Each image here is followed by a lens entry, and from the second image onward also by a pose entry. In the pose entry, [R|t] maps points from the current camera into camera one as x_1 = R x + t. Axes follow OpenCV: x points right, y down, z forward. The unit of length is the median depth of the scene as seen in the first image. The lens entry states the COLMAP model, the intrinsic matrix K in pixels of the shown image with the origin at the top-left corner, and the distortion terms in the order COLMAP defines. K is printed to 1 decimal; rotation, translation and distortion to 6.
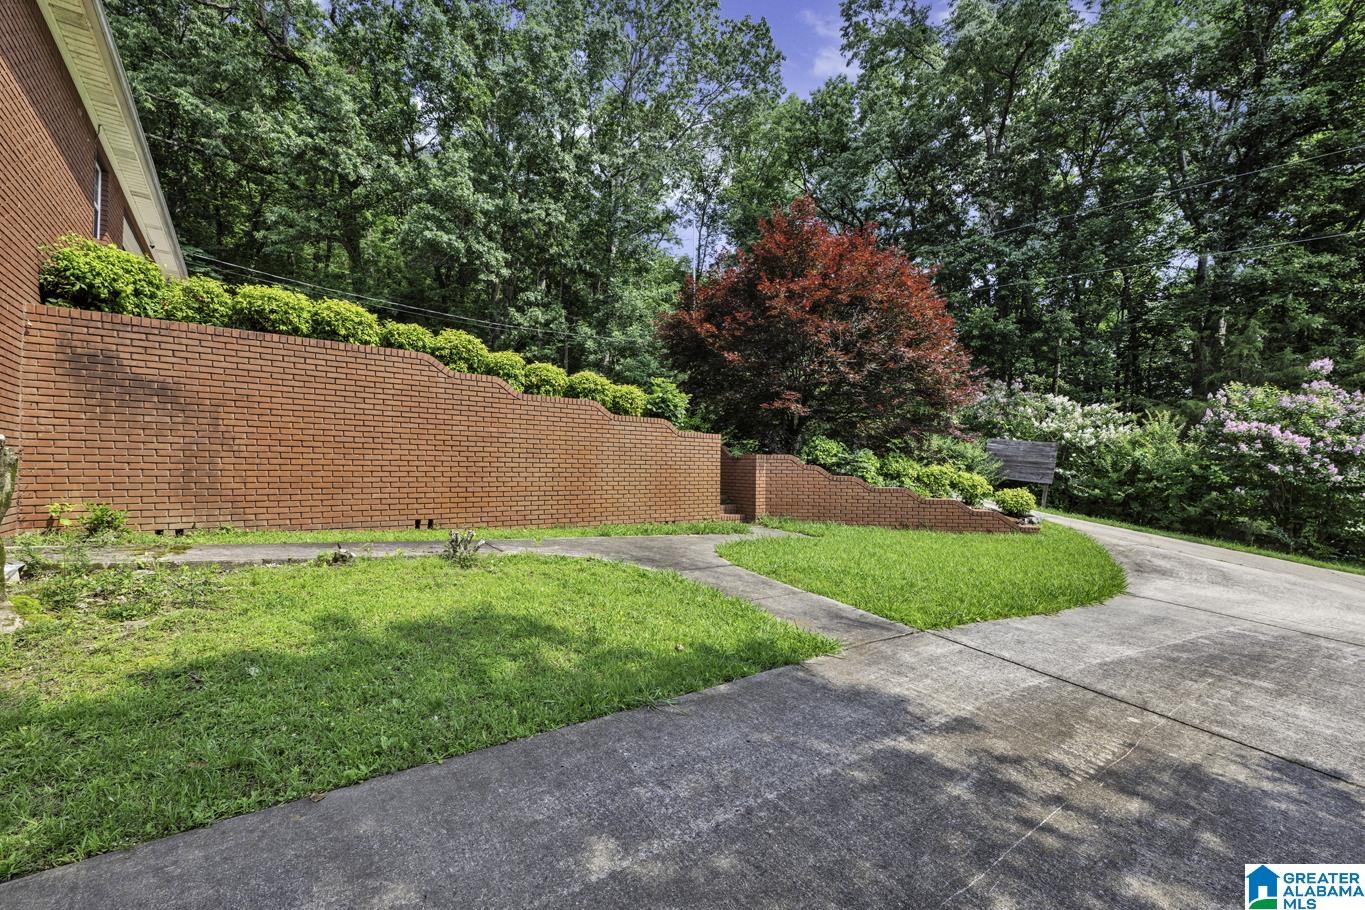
lens RADIAL K [[540.8, 0, 682.5], [0, 540.8, 458.3], [0, 0, 1]] dist [0.000150, 0.000043]
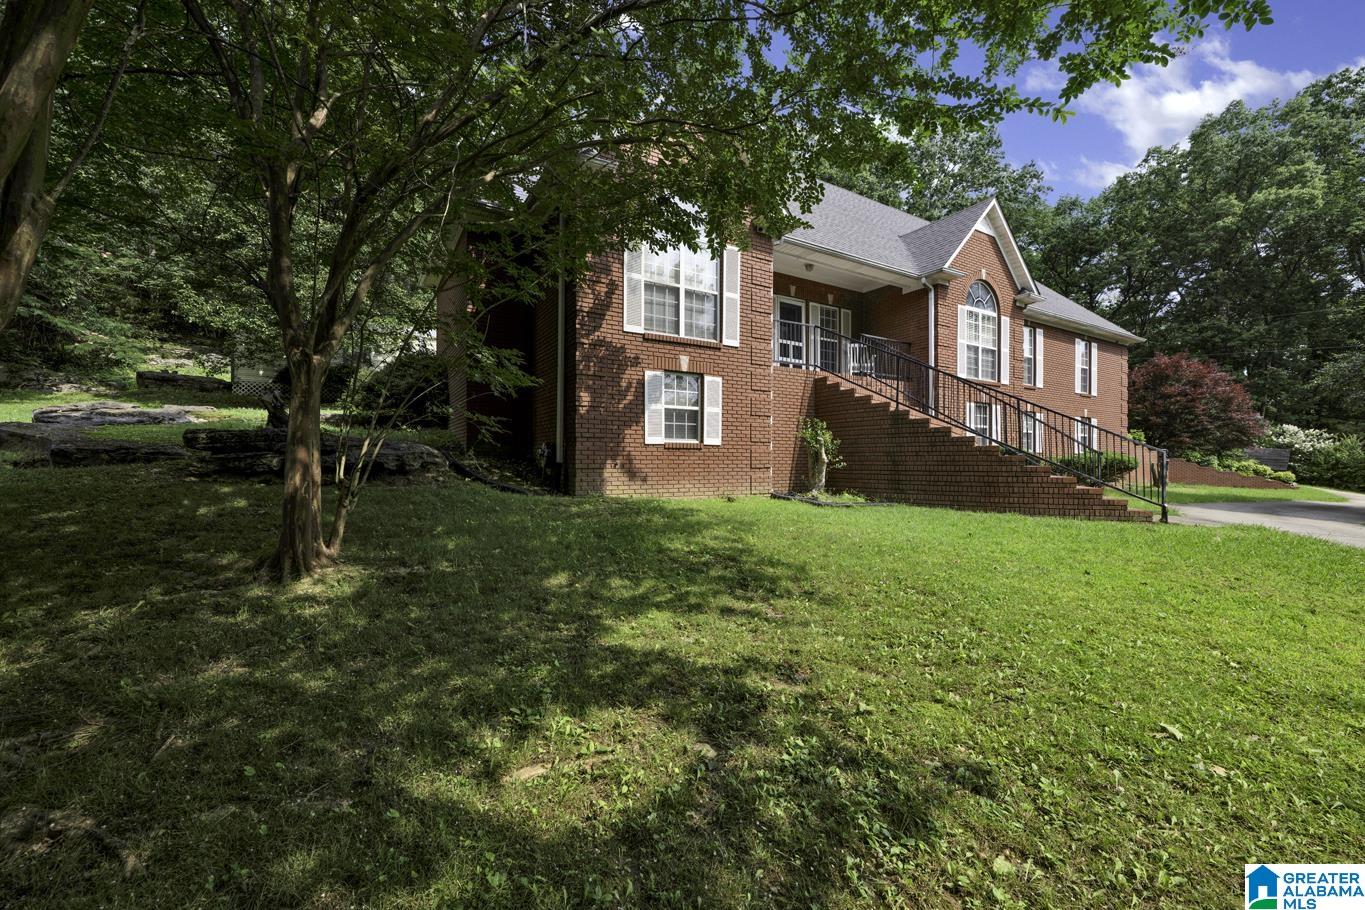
lens RADIAL K [[540.8, 0, 682.3], [0, 540.8, 457.5], [0, 0, 1]] dist [0.000150, 0.000043]
pose [[0.990008, -0.006971, -0.140839, -1.319977], [0.009060, 0.999858, 0.014192, -0.050458], [0.140720, -0.015326, 0.989931, -1.368044]]
